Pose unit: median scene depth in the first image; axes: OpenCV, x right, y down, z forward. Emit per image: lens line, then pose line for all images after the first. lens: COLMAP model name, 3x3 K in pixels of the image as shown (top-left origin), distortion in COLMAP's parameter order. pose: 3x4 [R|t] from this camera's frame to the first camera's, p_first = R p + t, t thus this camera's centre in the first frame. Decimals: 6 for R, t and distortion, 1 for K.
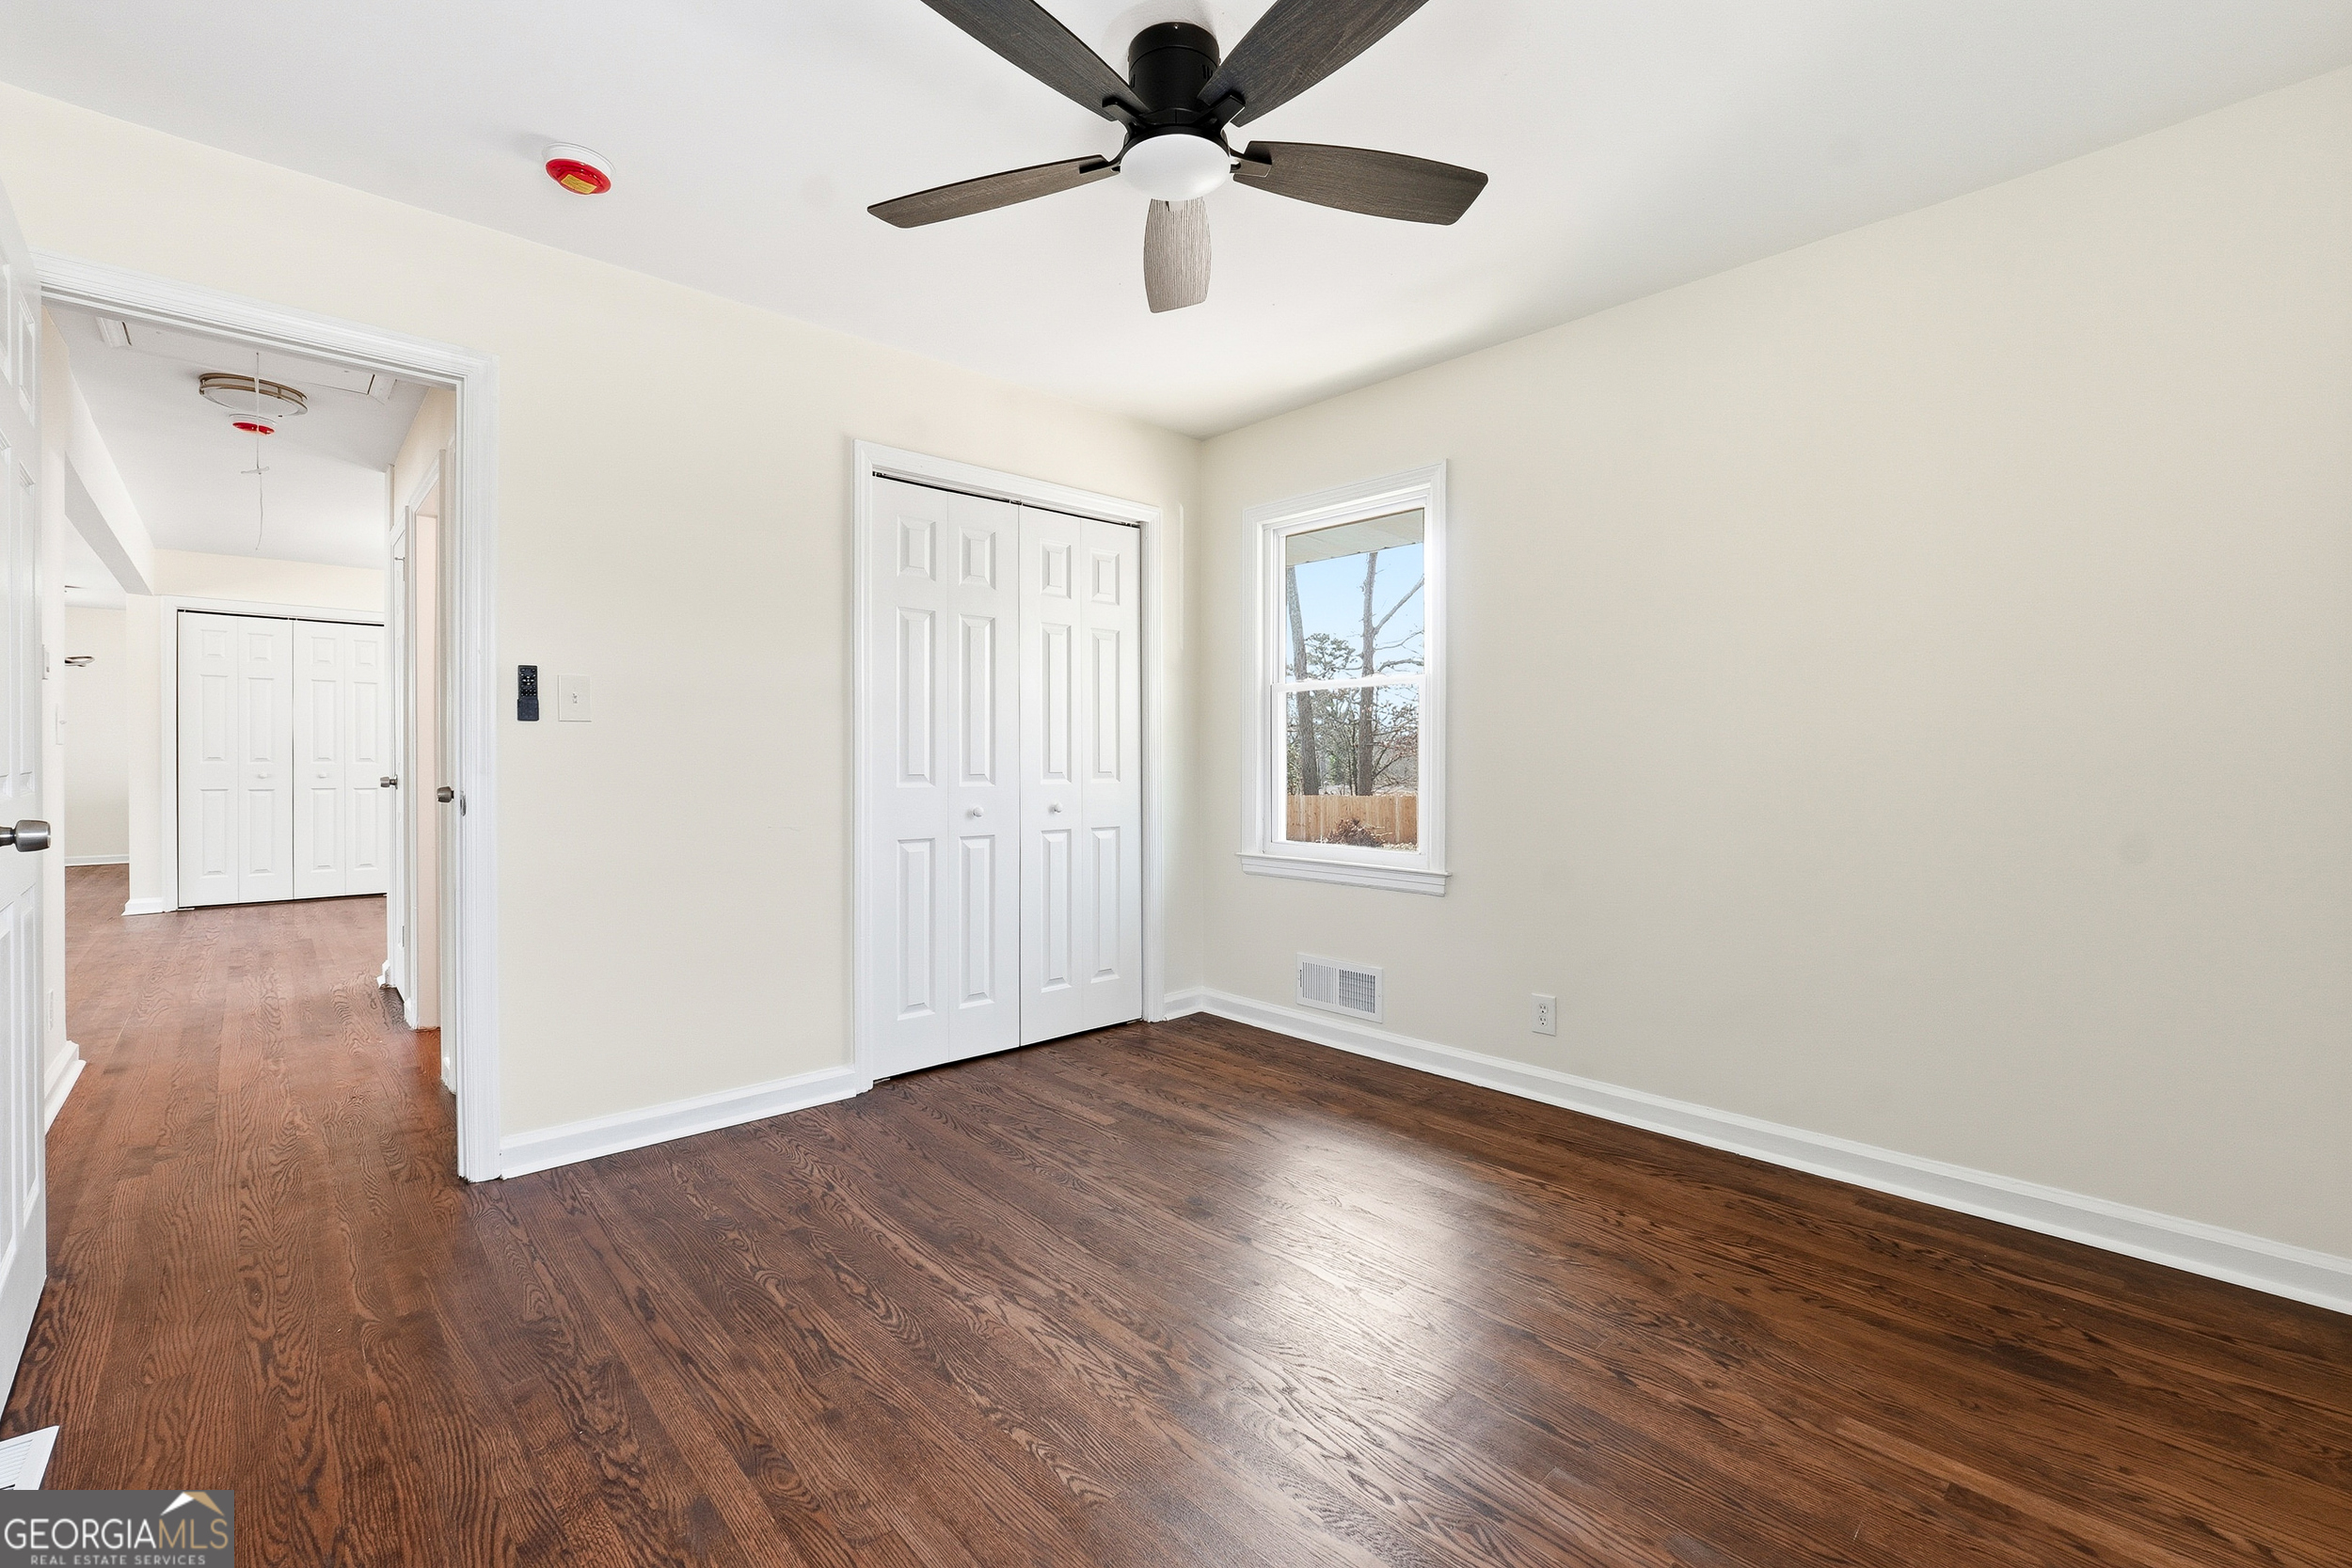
lens RADIAL K [[1000.6, 0, 1170.9], [0, 1000.6, 770.1], [0, 0, 1]] dist [0.000470, 0.000353]
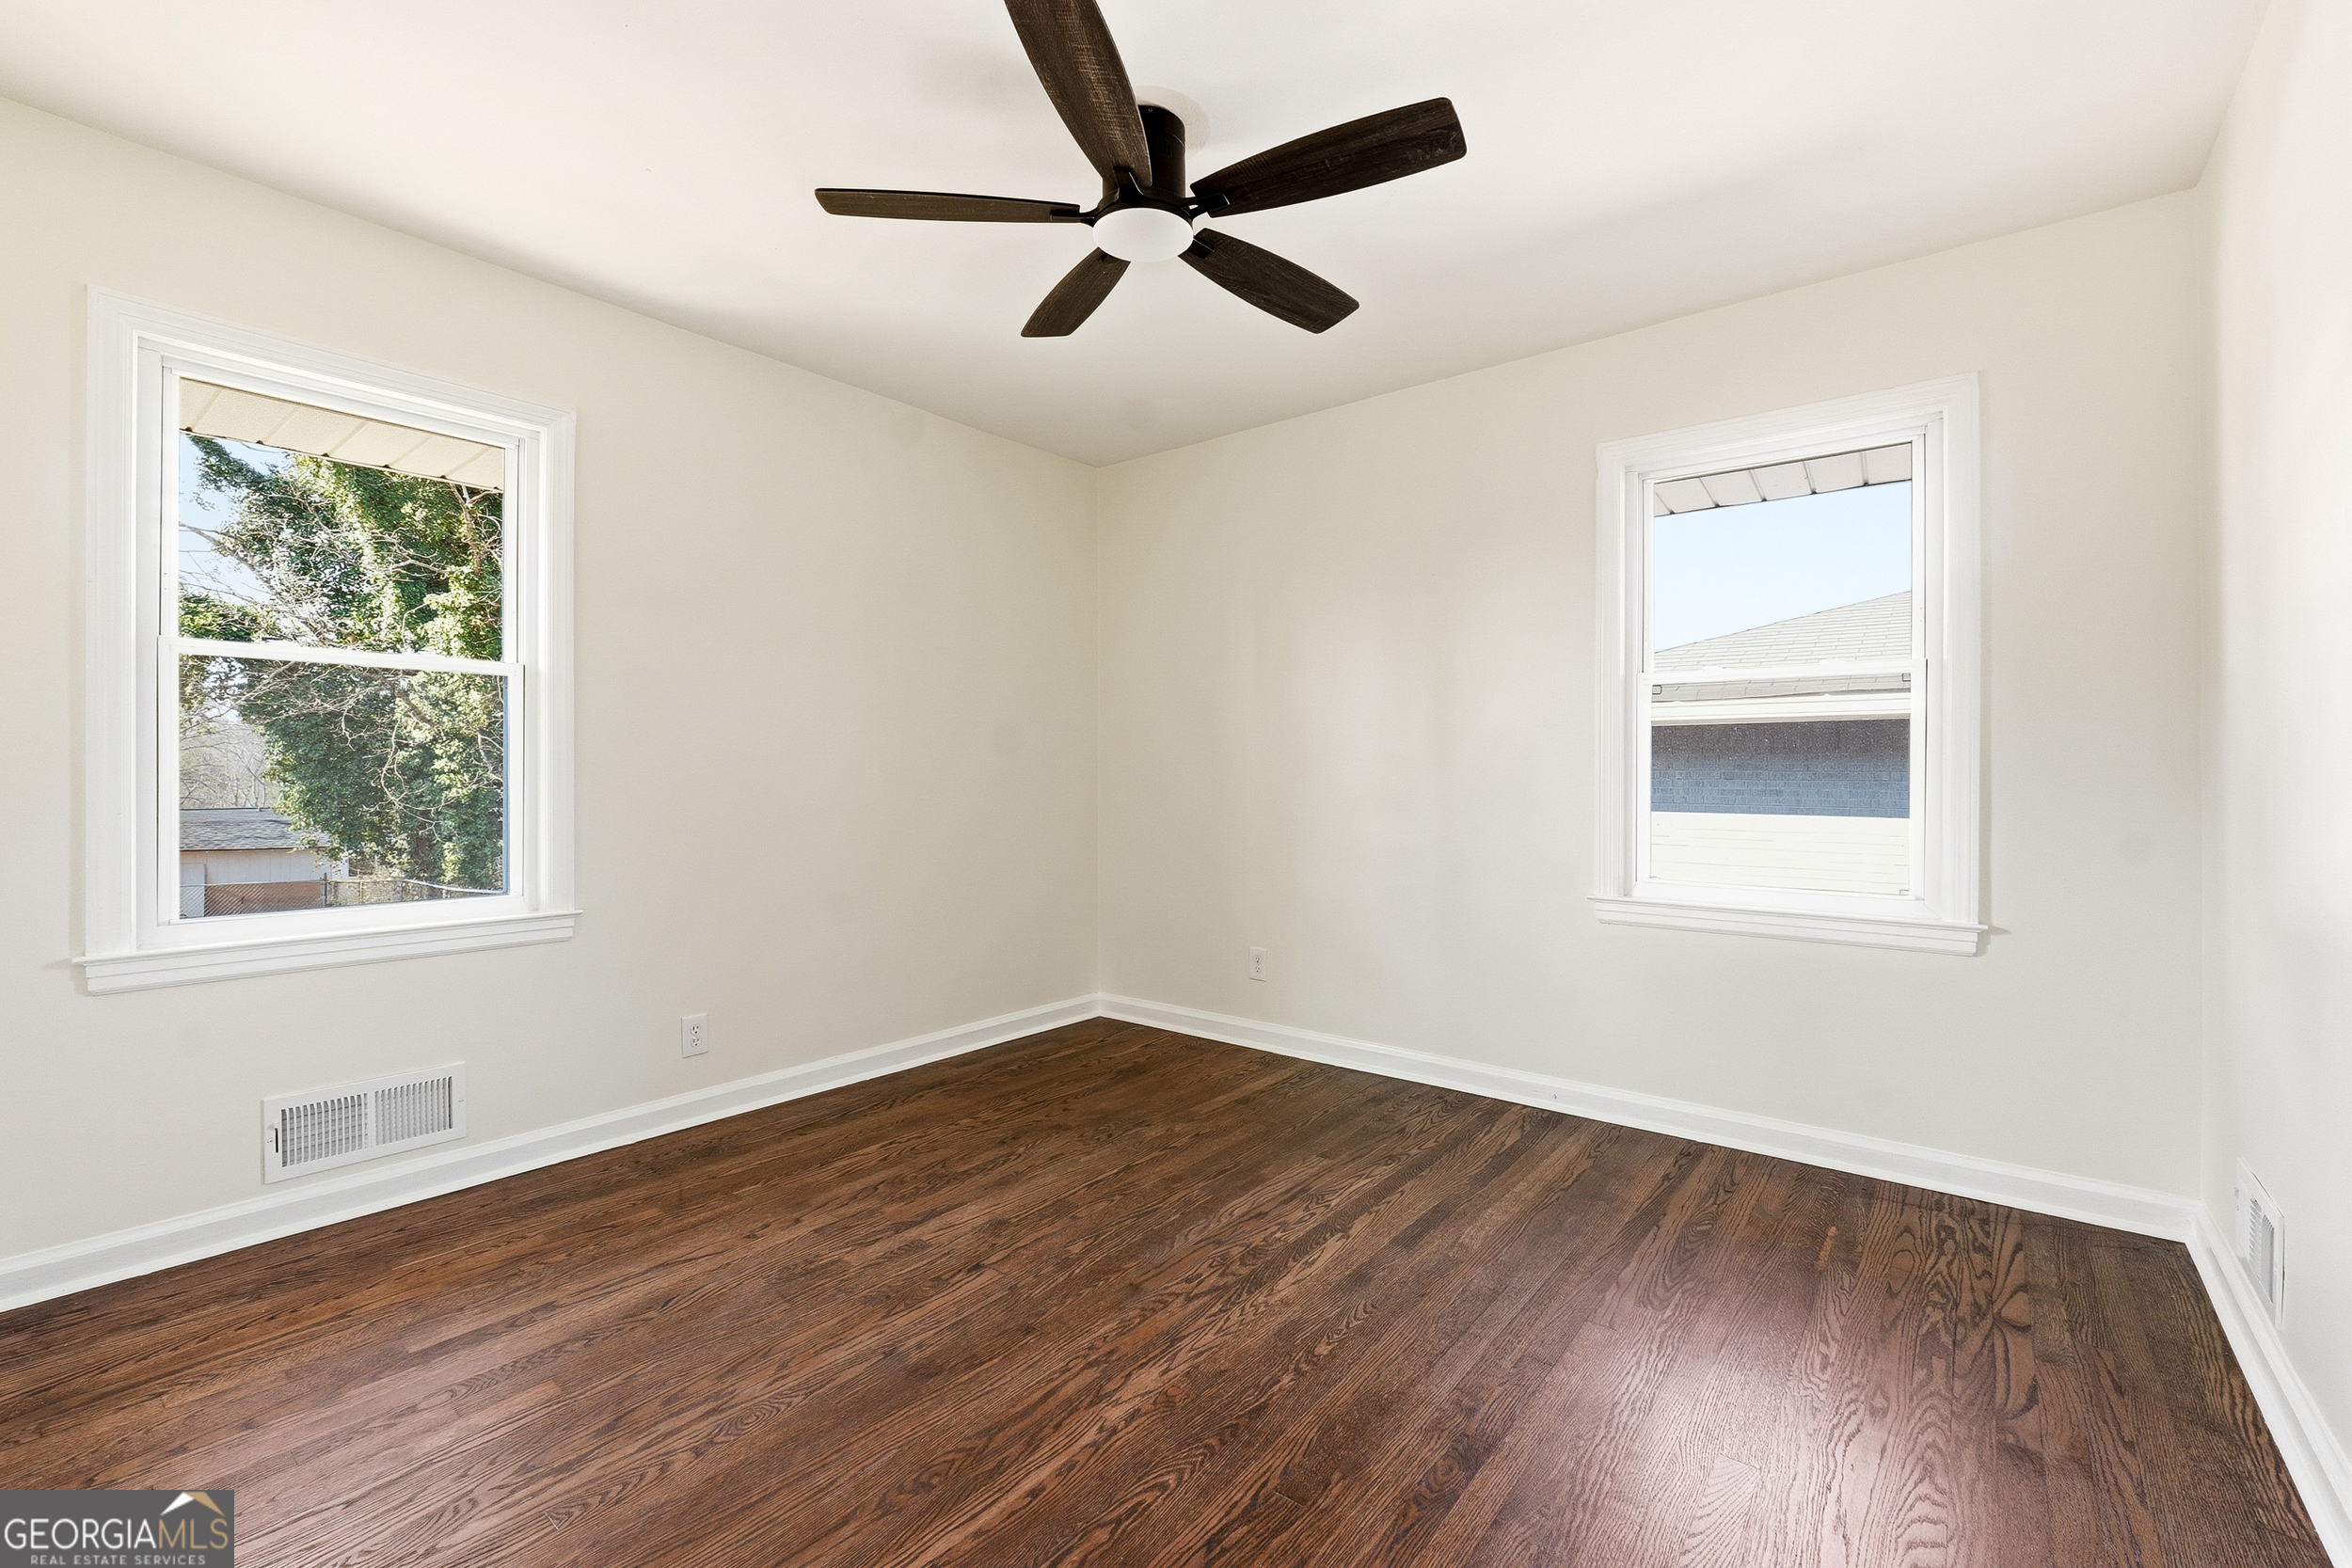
lens RADIAL K [[1000.6, 0, 1173.8], [0, 1000.6, 780.4], [0, 0, 1]] dist [0.000470, 0.000353]
pose [[-0.149750, -0.003455, 0.988718, -0.956874], [0.004589, 0.999981, 0.004190, -0.006301], [-0.988713, 0.005165, -0.149731, 1.003140]]
